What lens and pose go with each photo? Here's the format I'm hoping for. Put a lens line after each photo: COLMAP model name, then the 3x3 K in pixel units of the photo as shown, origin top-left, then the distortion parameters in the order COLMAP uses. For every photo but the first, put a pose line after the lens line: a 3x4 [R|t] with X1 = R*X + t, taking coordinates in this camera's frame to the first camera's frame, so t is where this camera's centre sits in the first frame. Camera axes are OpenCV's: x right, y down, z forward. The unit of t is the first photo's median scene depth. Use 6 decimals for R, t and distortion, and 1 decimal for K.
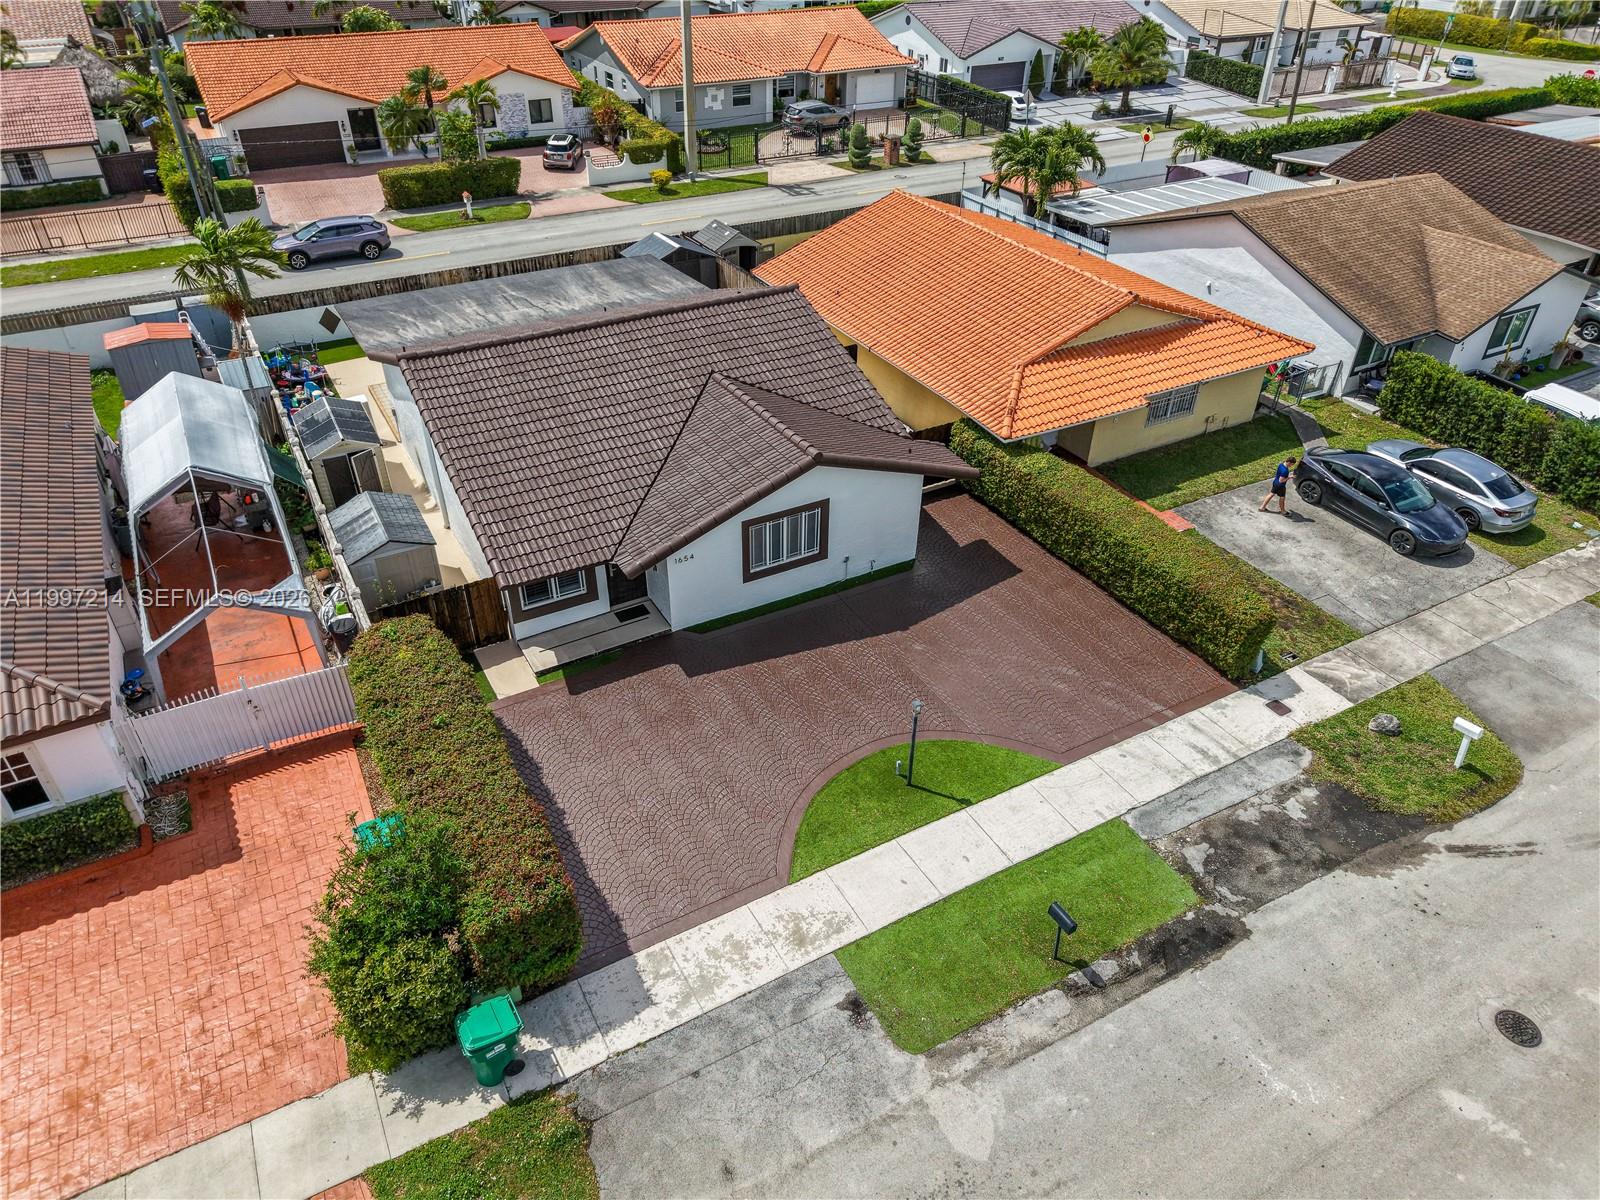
lens RADIAL K [[1065.6, 0, 799.2], [0, 1065.6, 608.9], [0, 0, 1]] dist [0.020246, -0.017851]
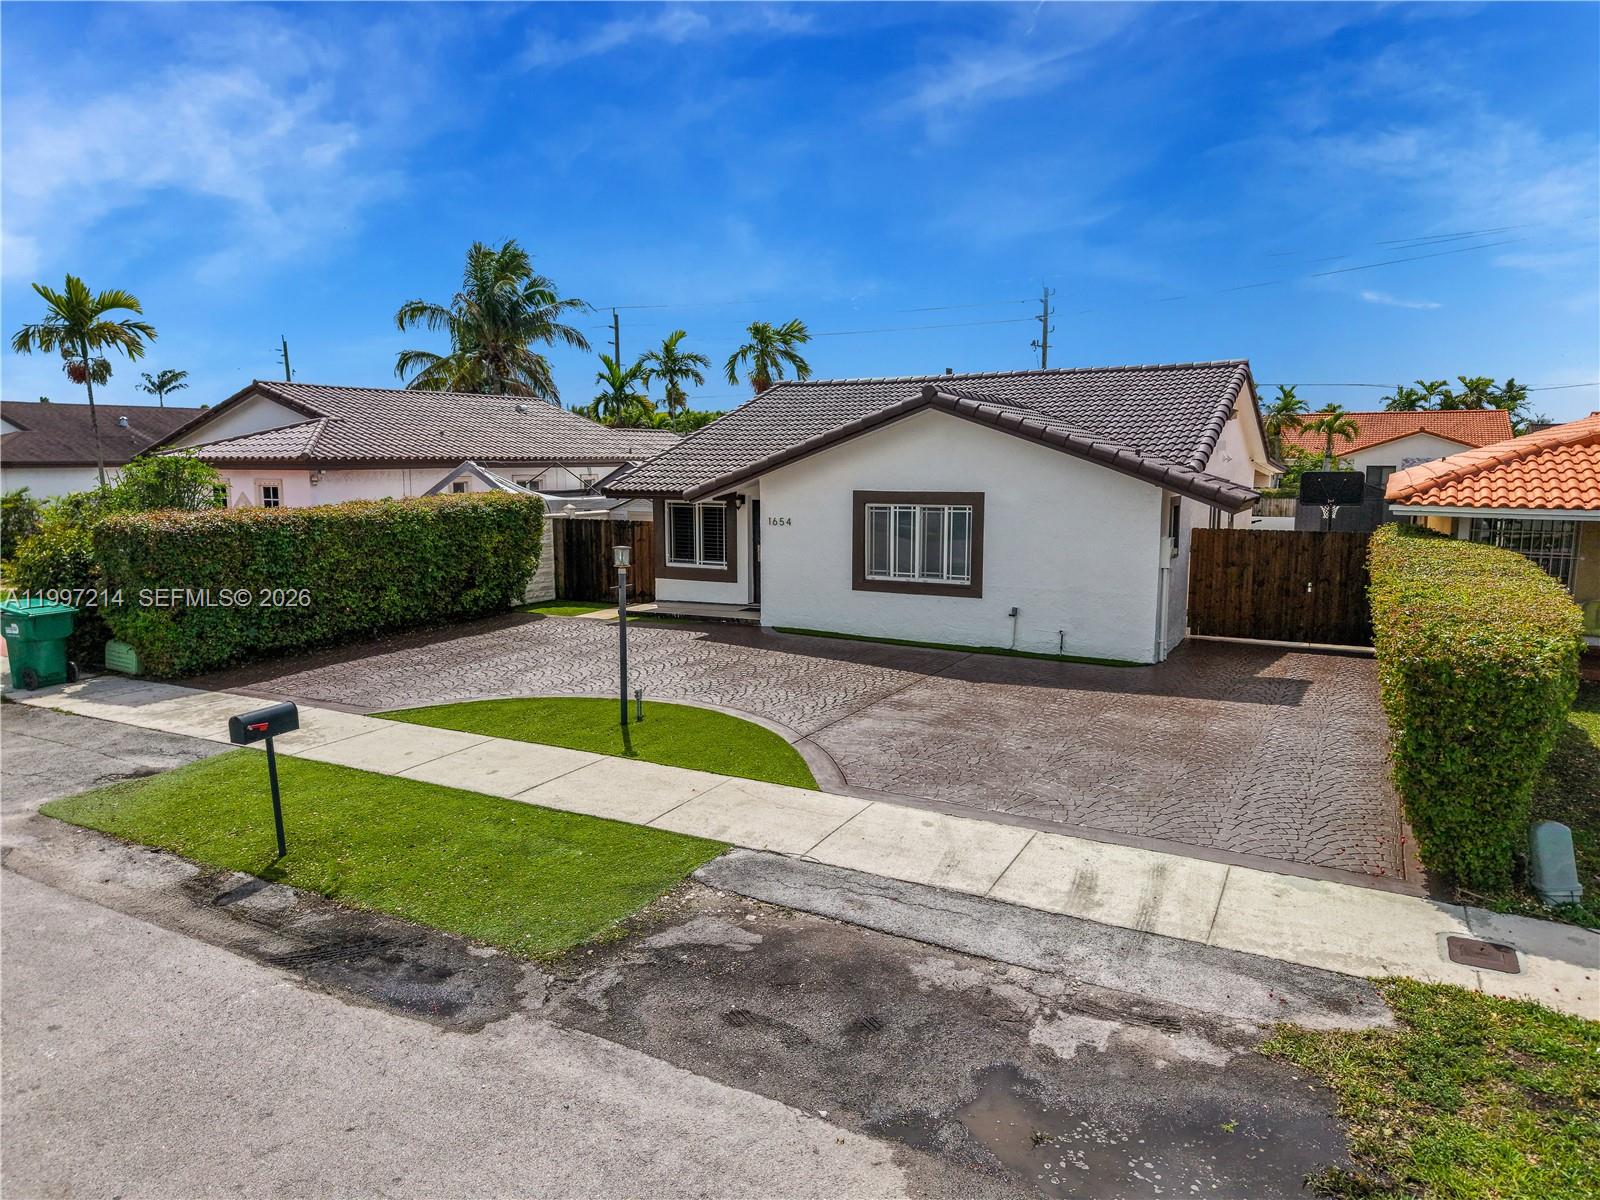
lens RADIAL K [[1065.6, 0, 799.2], [0, 1065.6, 608.9], [0, 0, 1]] dist [0.020246, -0.017851]
pose [[0.533098, 0.108534, -0.839063, 0.575140], [-0.489320, 0.848596, -0.201122, 0.161398], [0.690197, 0.517789, 0.505493, 0.647170]]
